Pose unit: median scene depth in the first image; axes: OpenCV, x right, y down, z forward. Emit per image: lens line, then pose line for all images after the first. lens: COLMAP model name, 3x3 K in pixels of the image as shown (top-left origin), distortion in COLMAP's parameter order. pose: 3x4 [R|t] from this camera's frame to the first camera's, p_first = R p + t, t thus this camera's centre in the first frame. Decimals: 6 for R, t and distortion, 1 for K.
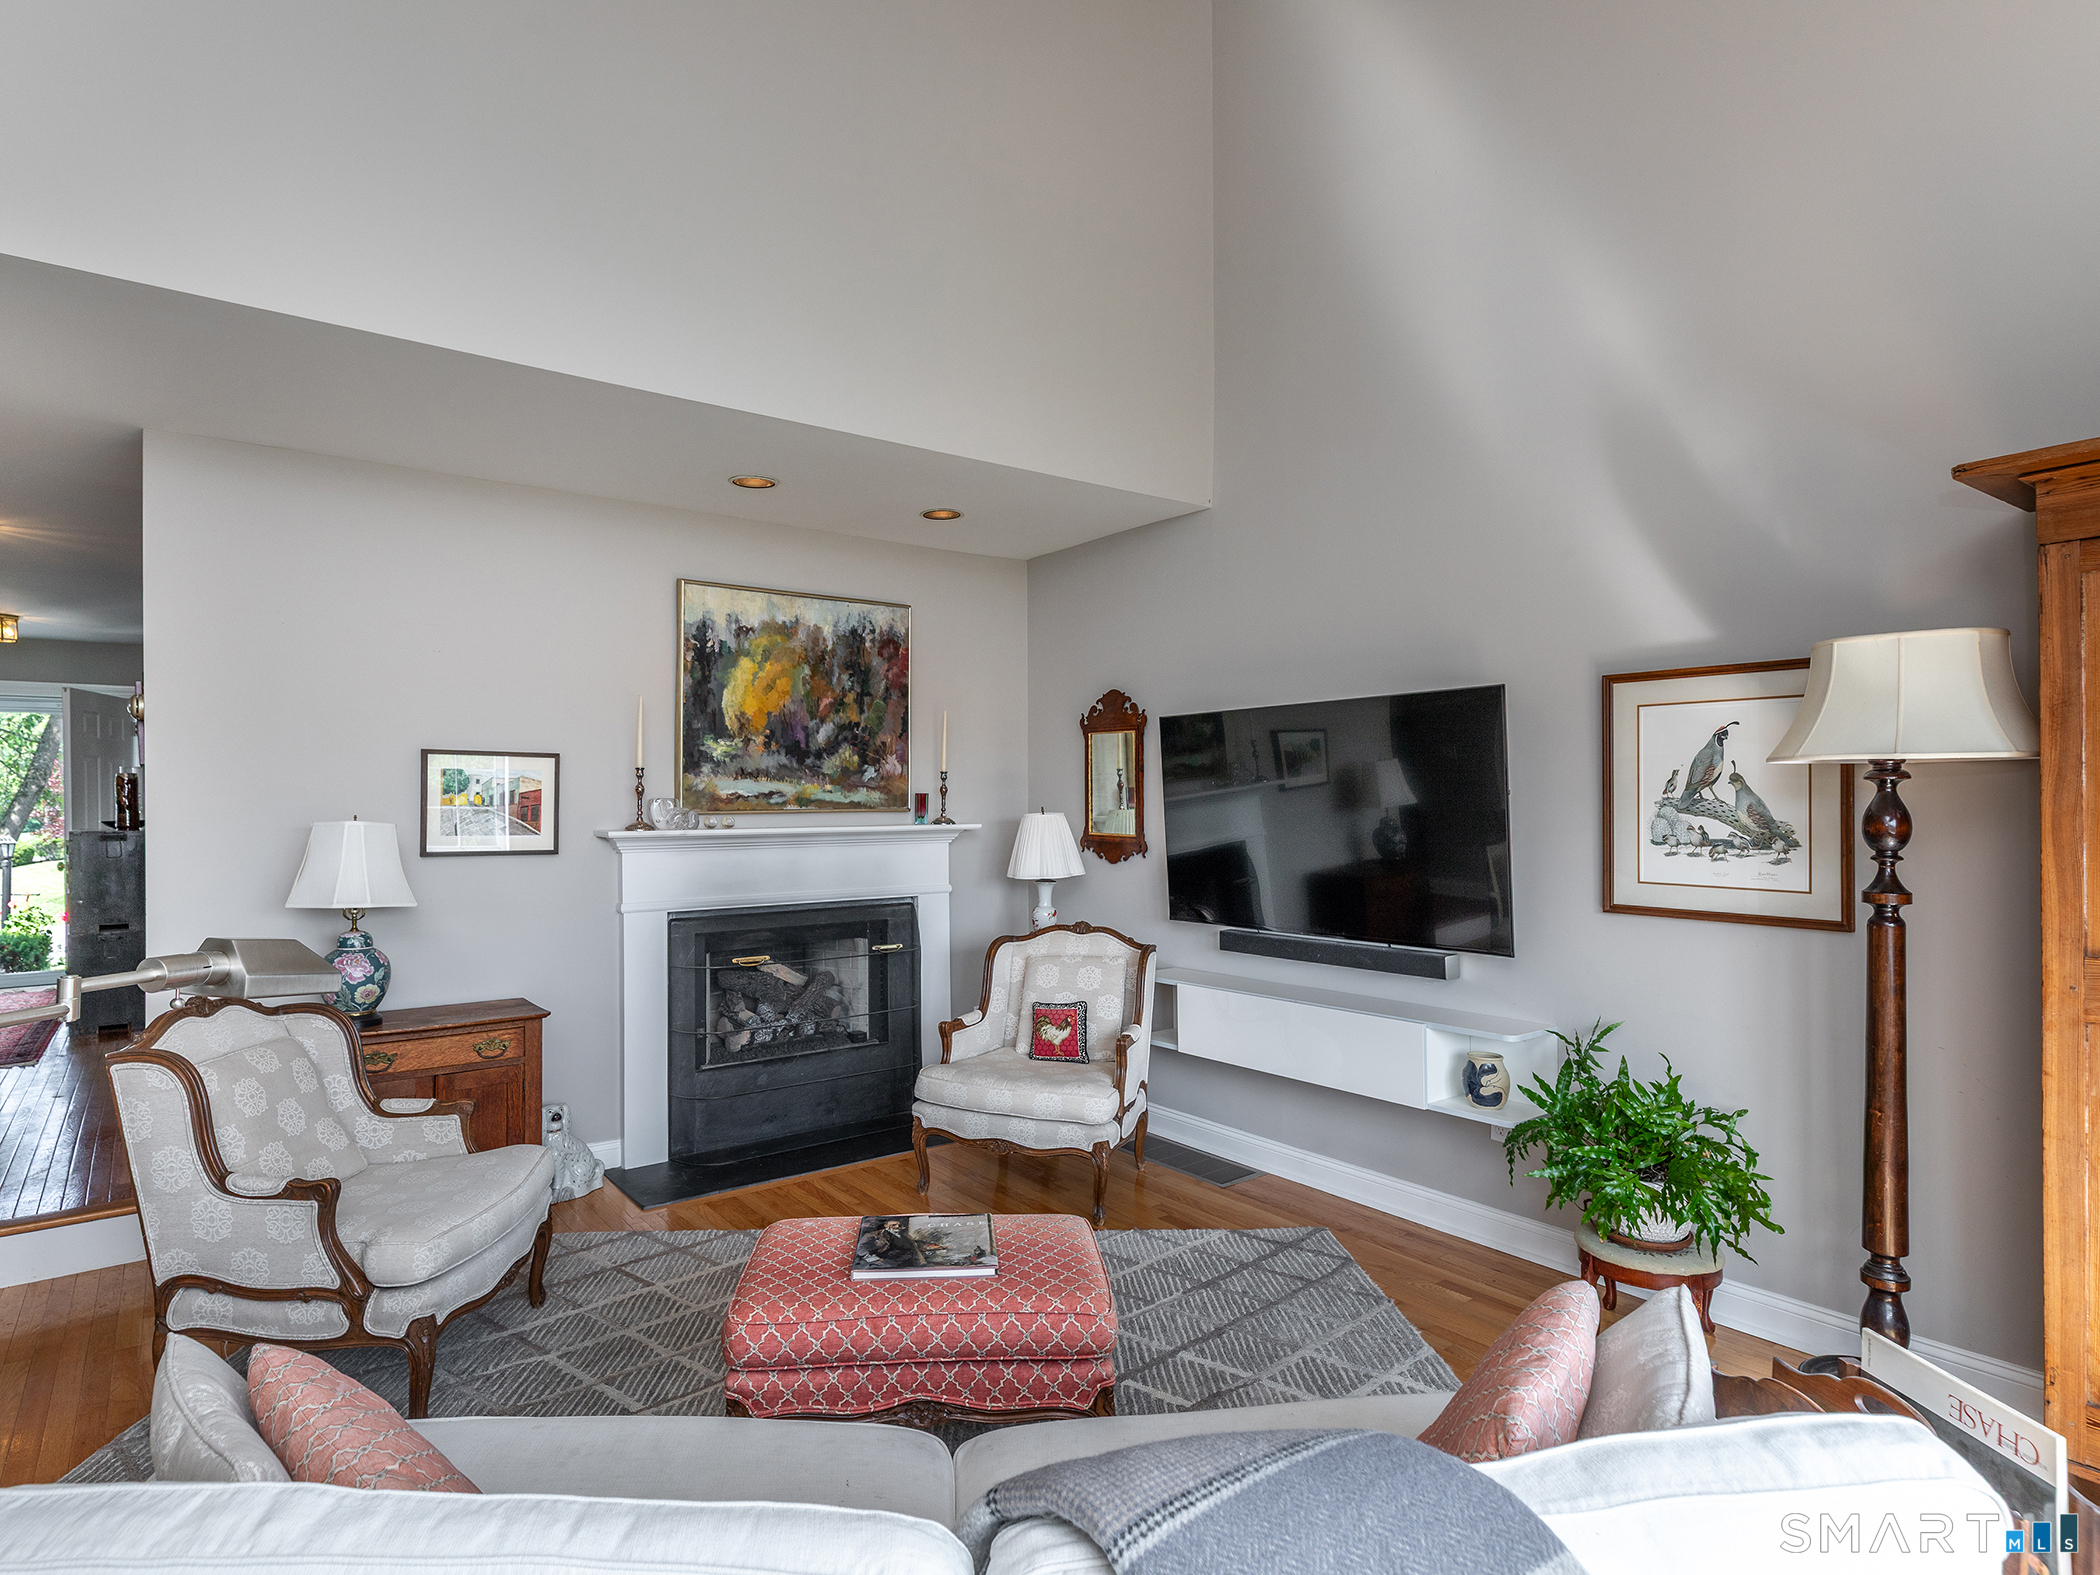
lens RADIAL K [[1093.5, 0, 996.1], [0, 1093.5, 790.8], [0, 0, 1]] dist [0.023762, -0.003787]
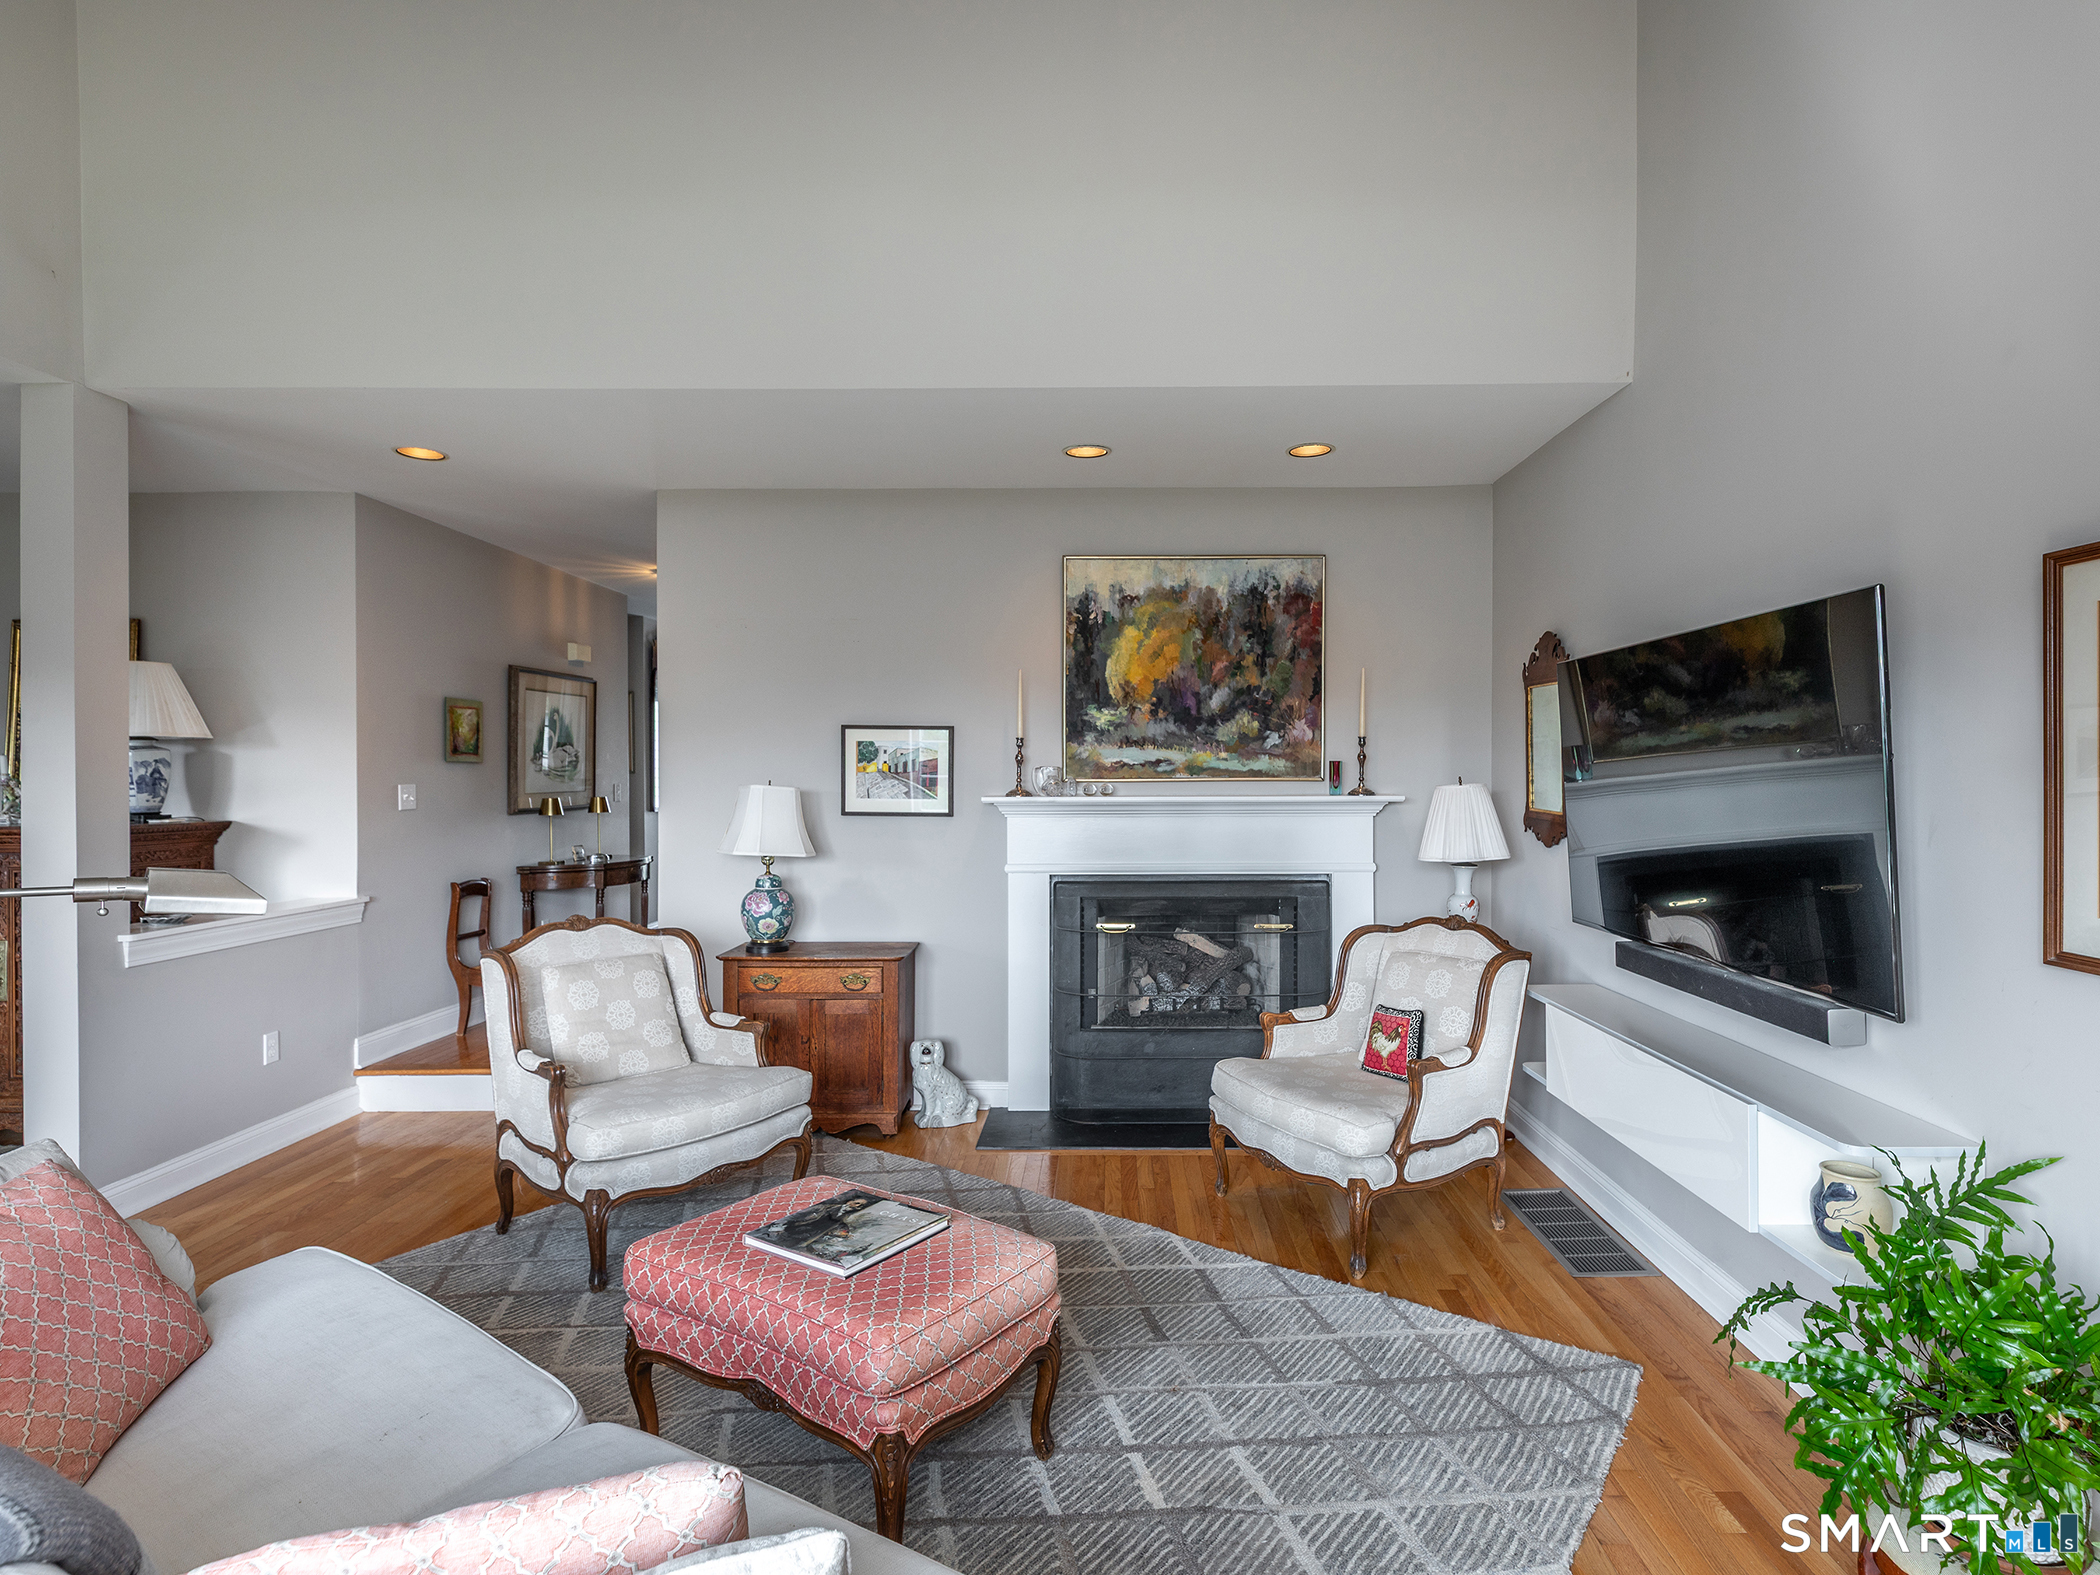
lens RADIAL K [[1093.5, 0, 1128.1], [0, 1093.5, 769.3], [0, 0, 1]] dist [0.023762, -0.003787]
pose [[0.820822, 0.001954, -0.571180, 0.368651], [0.004072, 0.999949, 0.009271, 0.000288], [0.571169, -0.009935, 0.820772, 0.187203]]
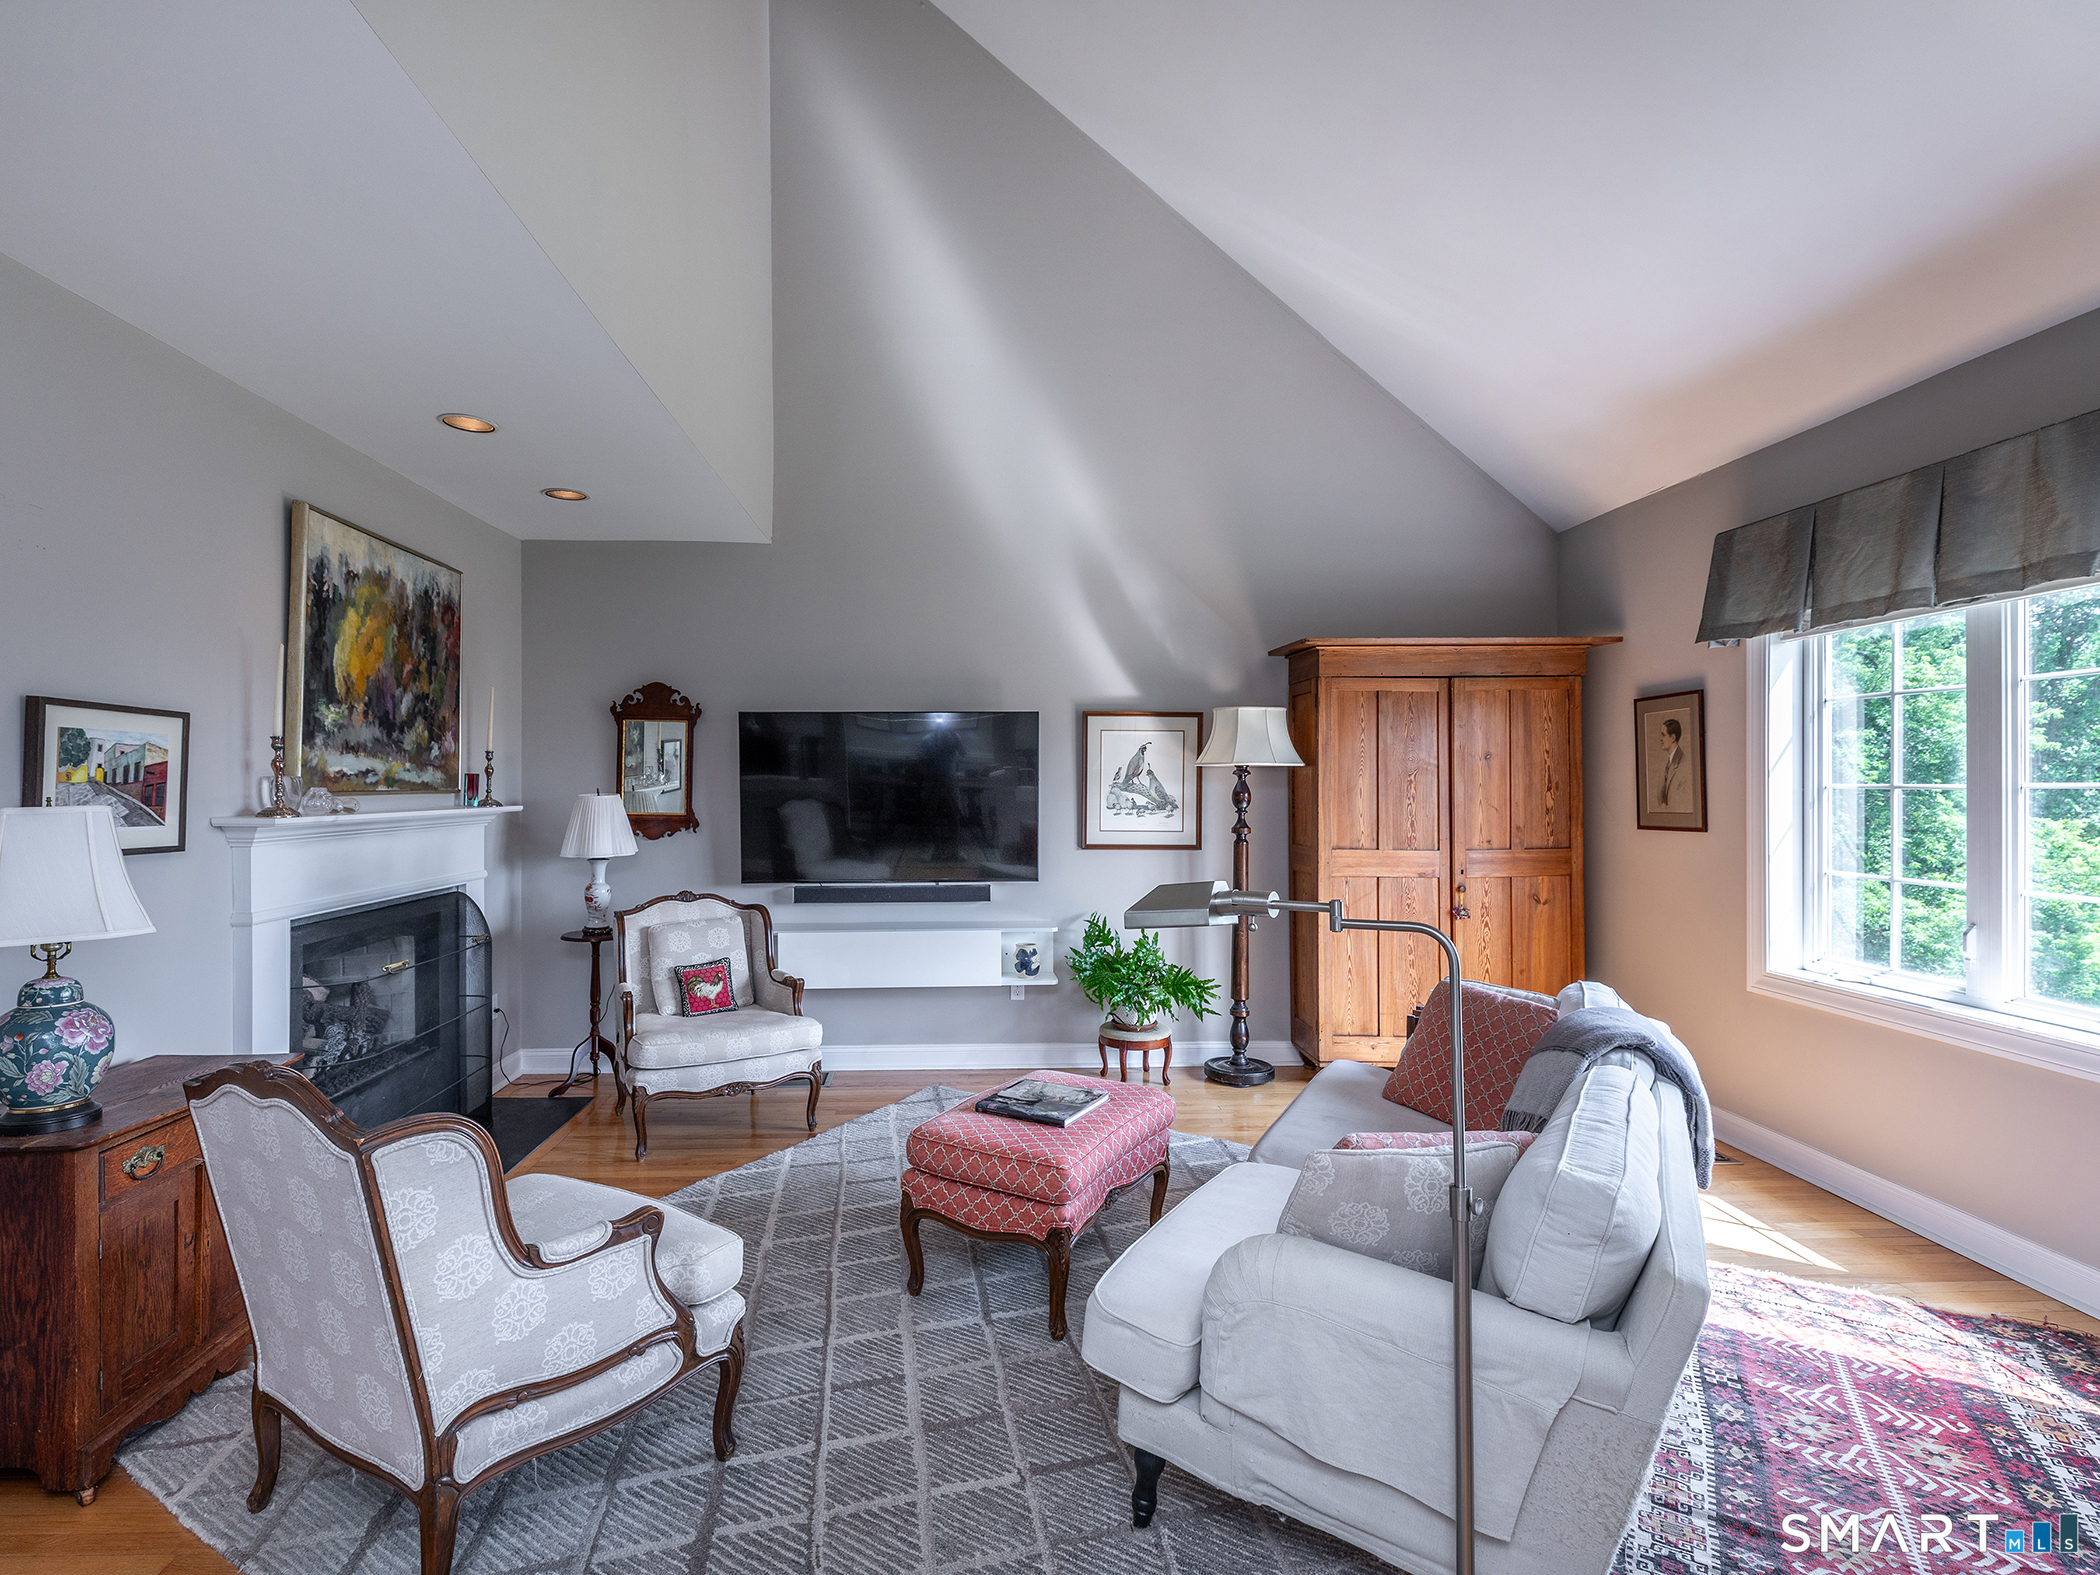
lens RADIAL K [[999.1, 0, 963.4], [0, 999.1, 769.7], [0, 0, 1]] dist [0.013324, -0.001159]
pose [[0.582193, 0.016879, 0.812875, -0.621564], [-0.010988, 0.999857, -0.012892, 0.006509], [-0.812976, -0.001427, 0.582295, 0.187561]]
